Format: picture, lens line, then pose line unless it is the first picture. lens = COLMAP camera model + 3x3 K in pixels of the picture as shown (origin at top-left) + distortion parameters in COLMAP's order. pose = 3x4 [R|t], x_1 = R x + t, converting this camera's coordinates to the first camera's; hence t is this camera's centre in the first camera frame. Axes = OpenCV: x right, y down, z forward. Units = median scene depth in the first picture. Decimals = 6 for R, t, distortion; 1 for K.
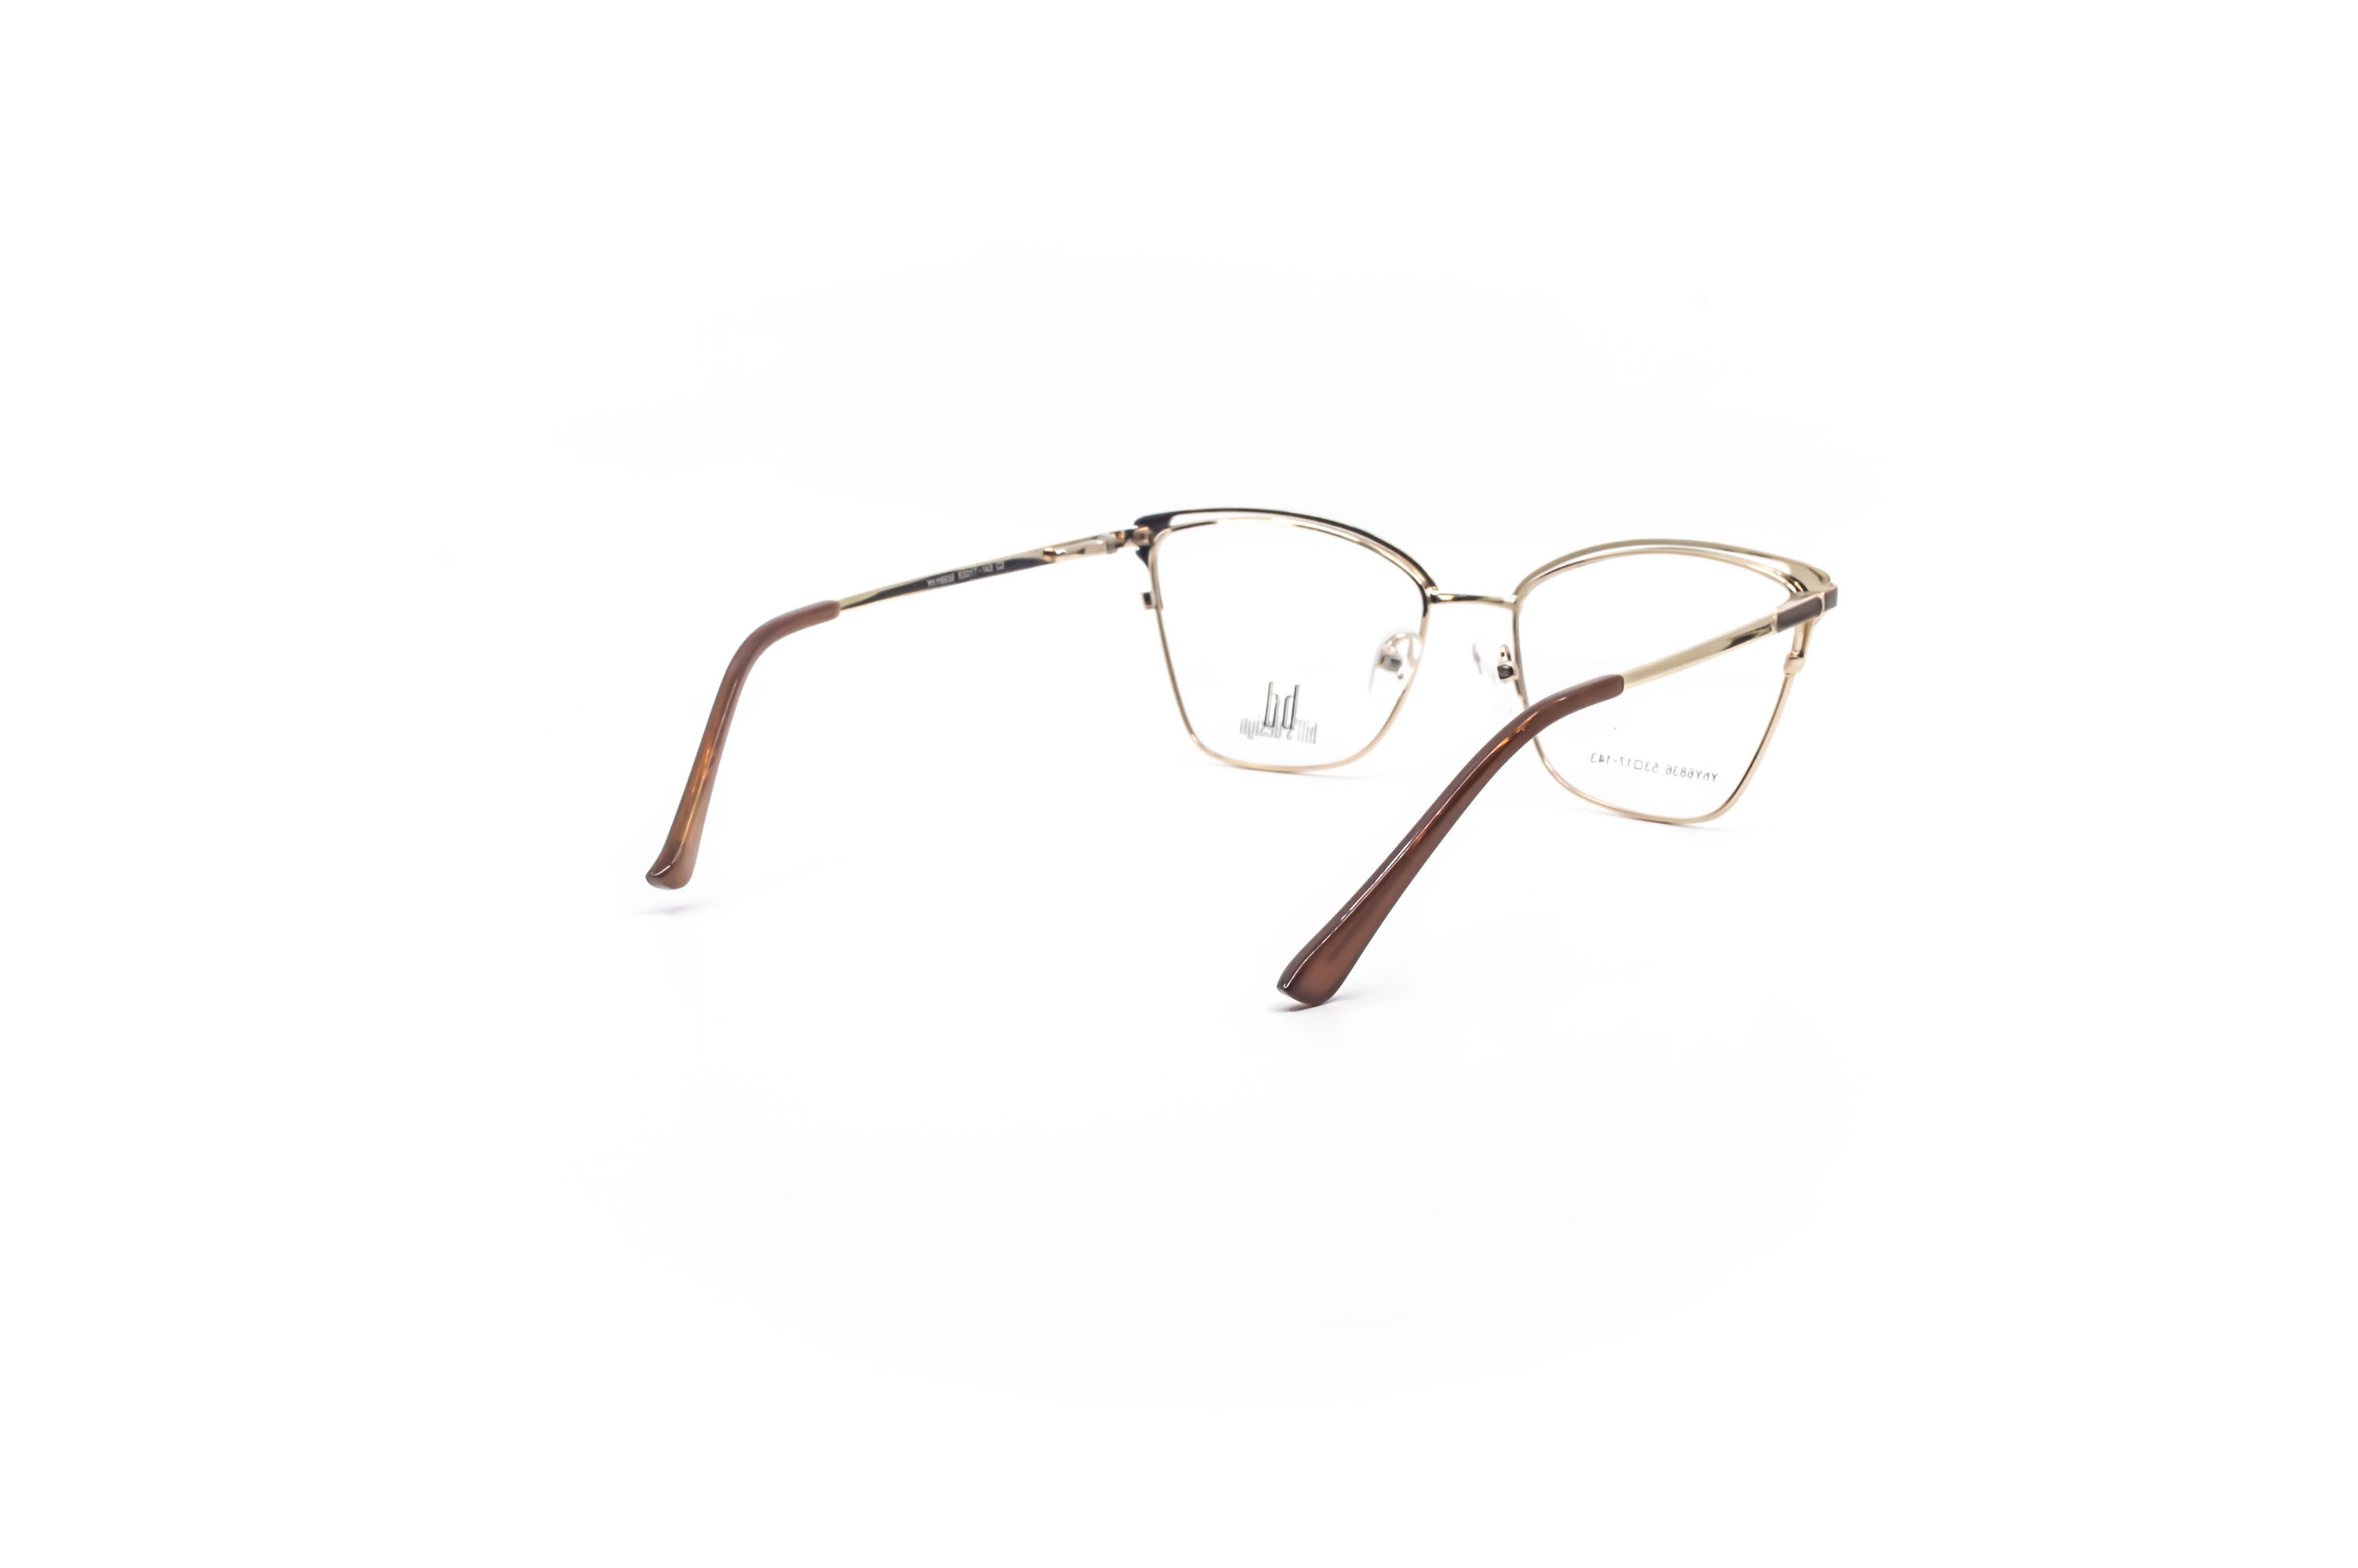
lens RADIAL K [[3051.2, 0, 1179.0], [0, 3051.2, 784.0], [0, 0, 1]] dist [-0.011552, 0.007323]
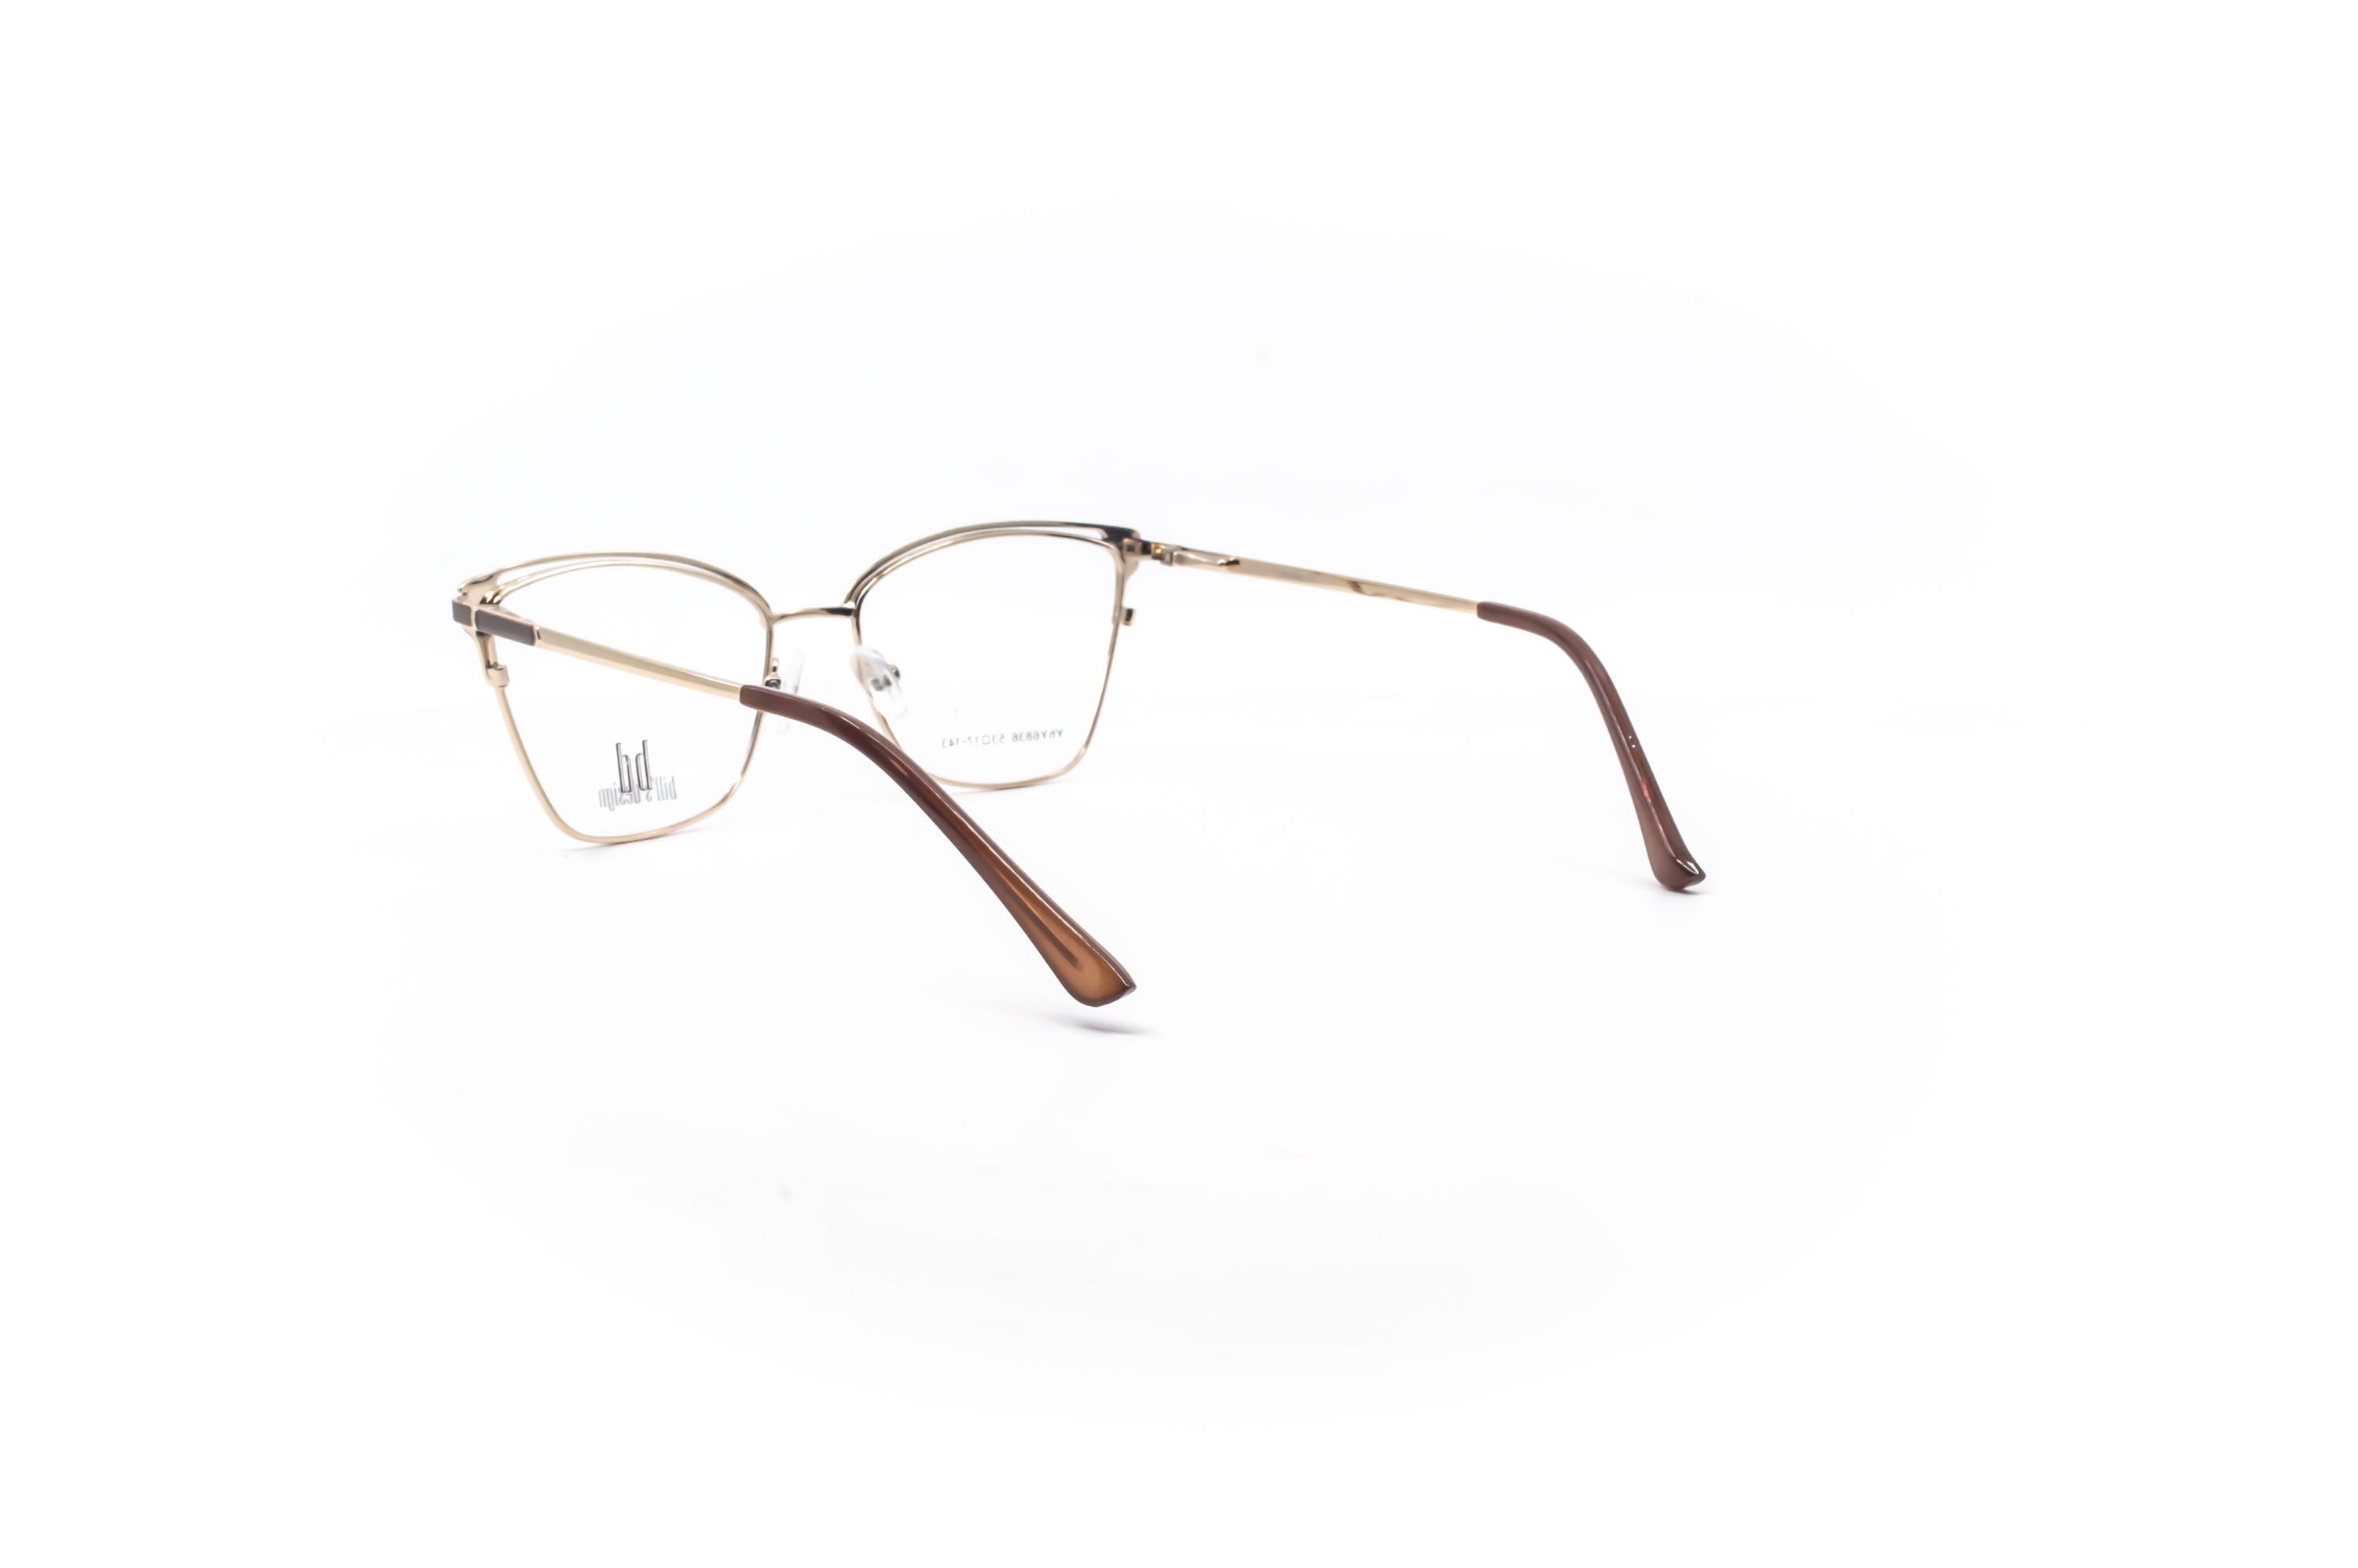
lens RADIAL K [[3051.2, 0, 1179.0], [0, 3051.2, 784.0], [0, 0, 1]] dist [-0.011552, 0.007323]
pose [[0.257907, -0.171918, 0.950751, -0.816695], [0.183893, 0.974788, 0.126381, -0.109539], [-0.948508, 0.142242, 0.283020, 0.622465]]
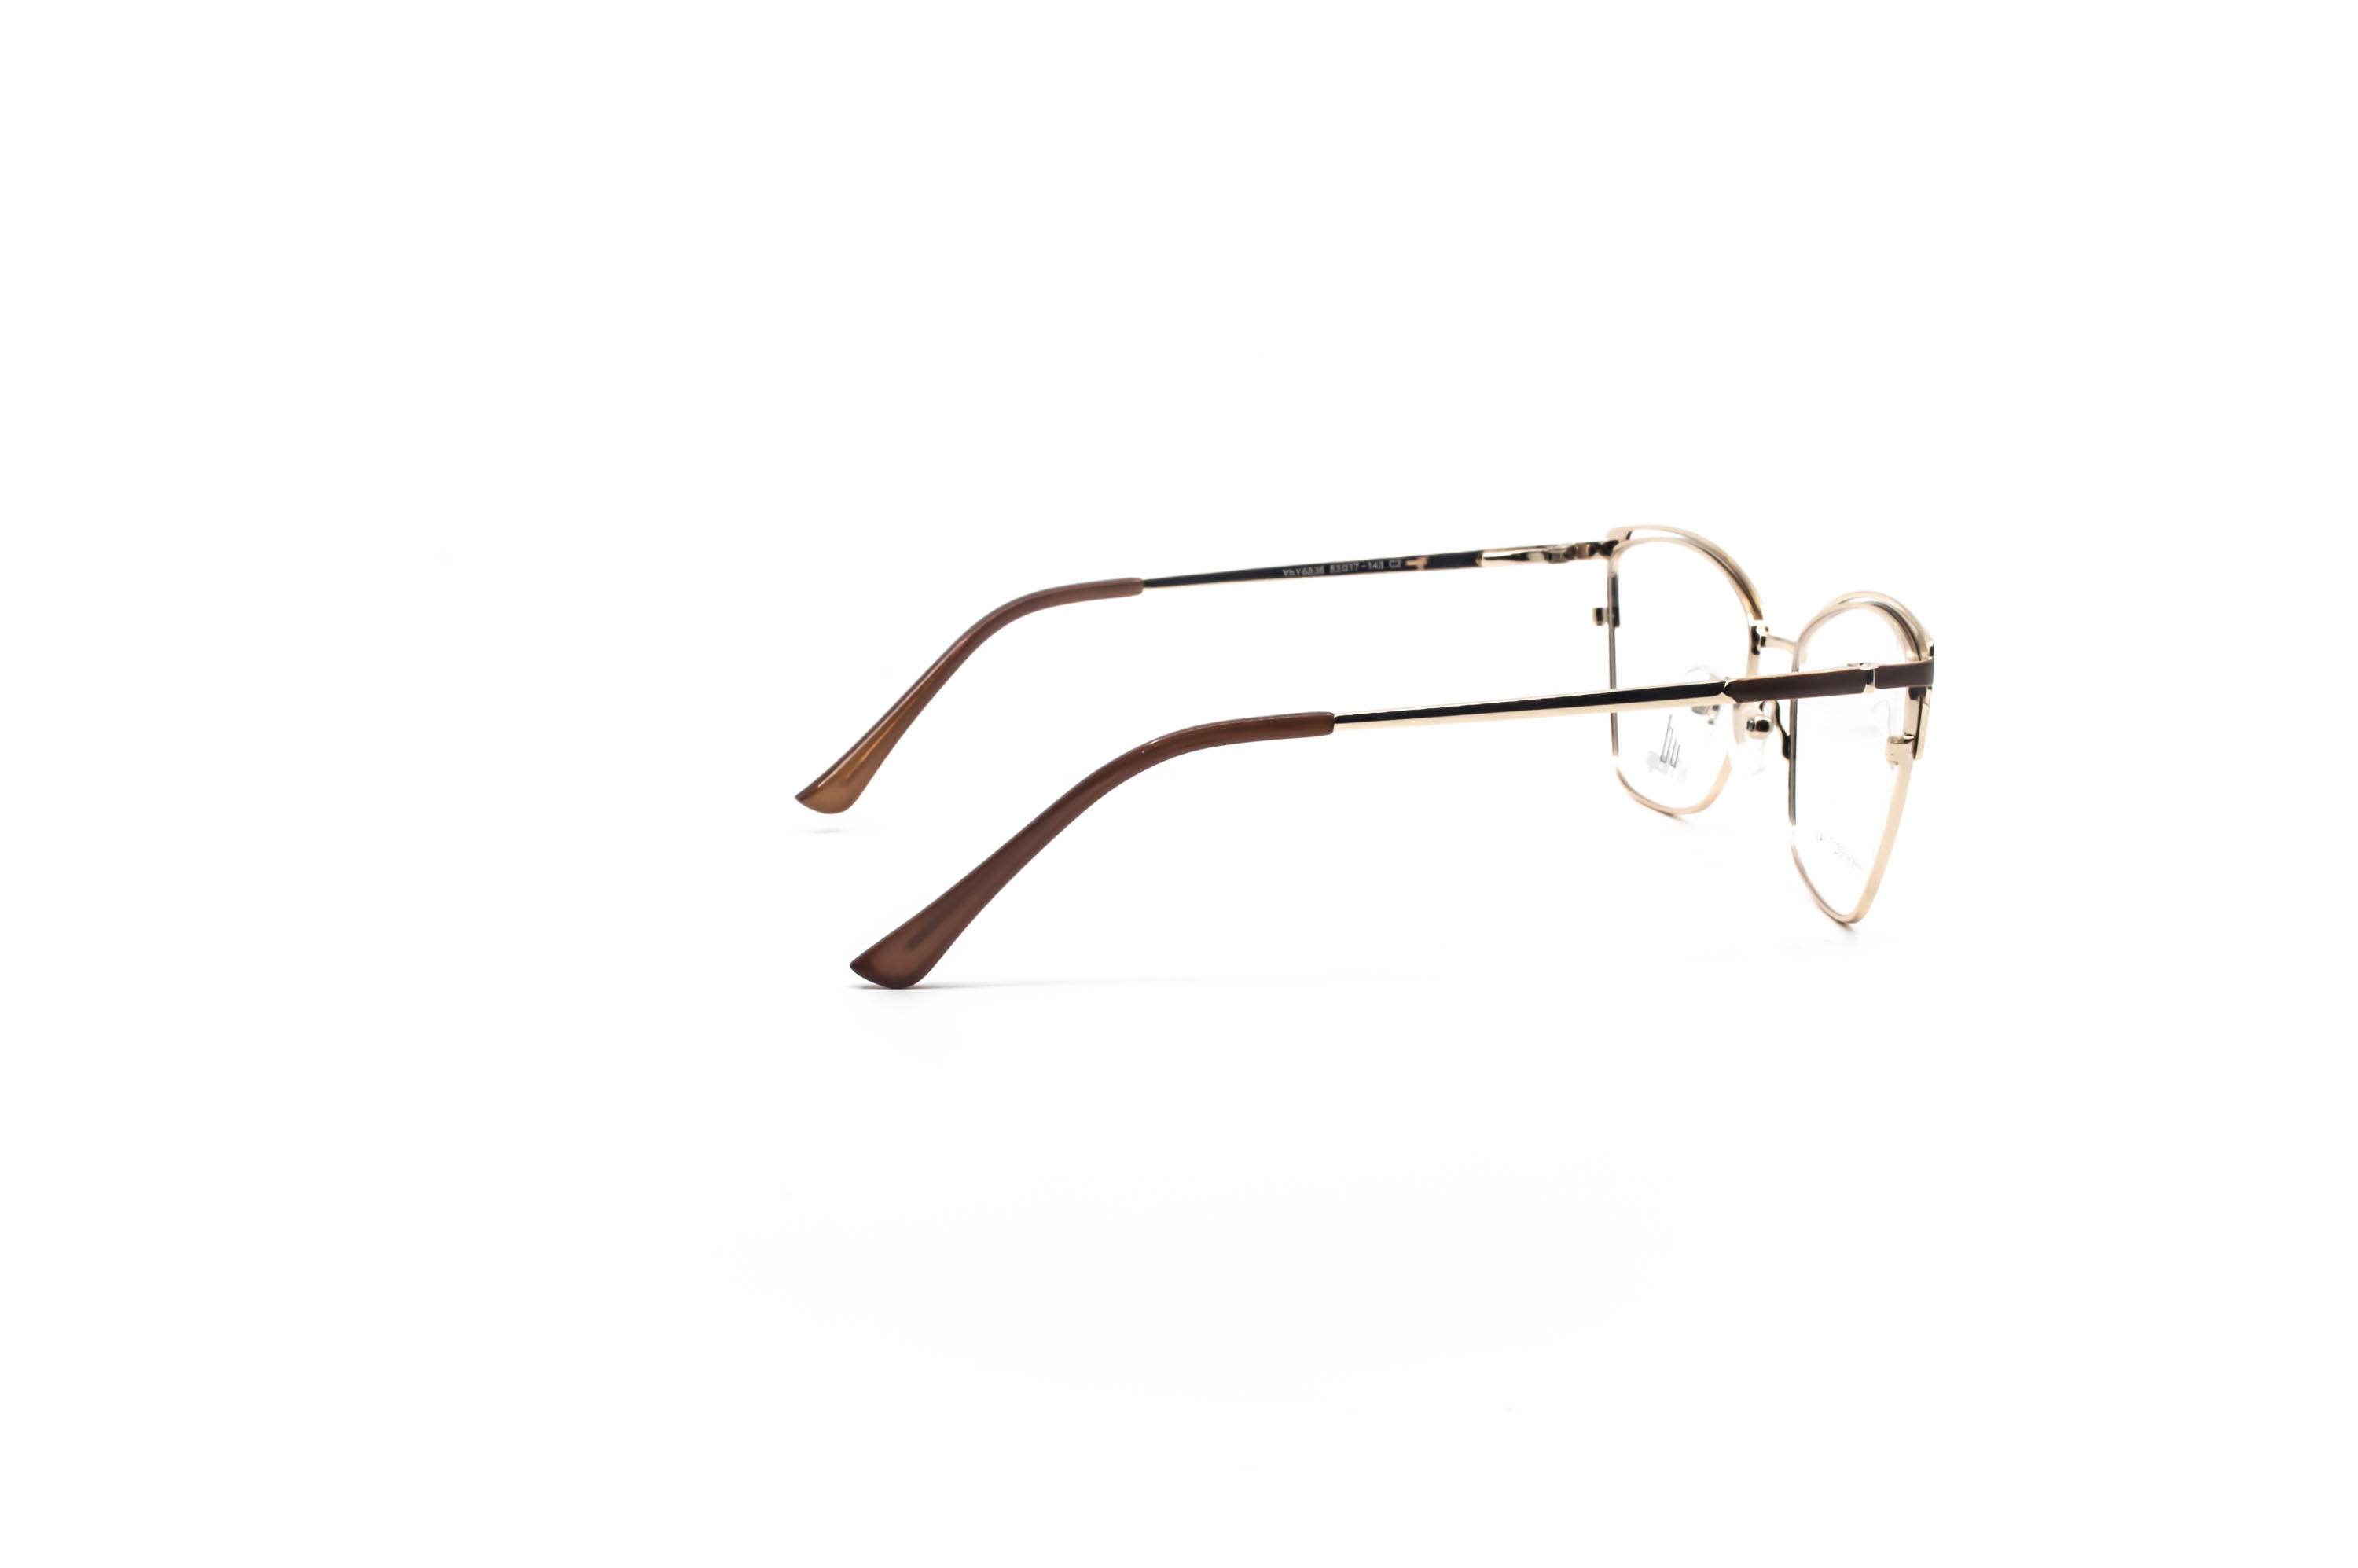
lens RADIAL K [[3051.2, 0, 1179.0], [0, 3051.2, 784.0], [0, 0, 1]] dist [-0.011552, 0.007323]
pose [[0.707260, 0.132295, -0.694465, 0.601956], [-0.128645, 0.990018, 0.057583, -0.048992], [0.695150, 0.048613, 0.717219, 0.239555]]
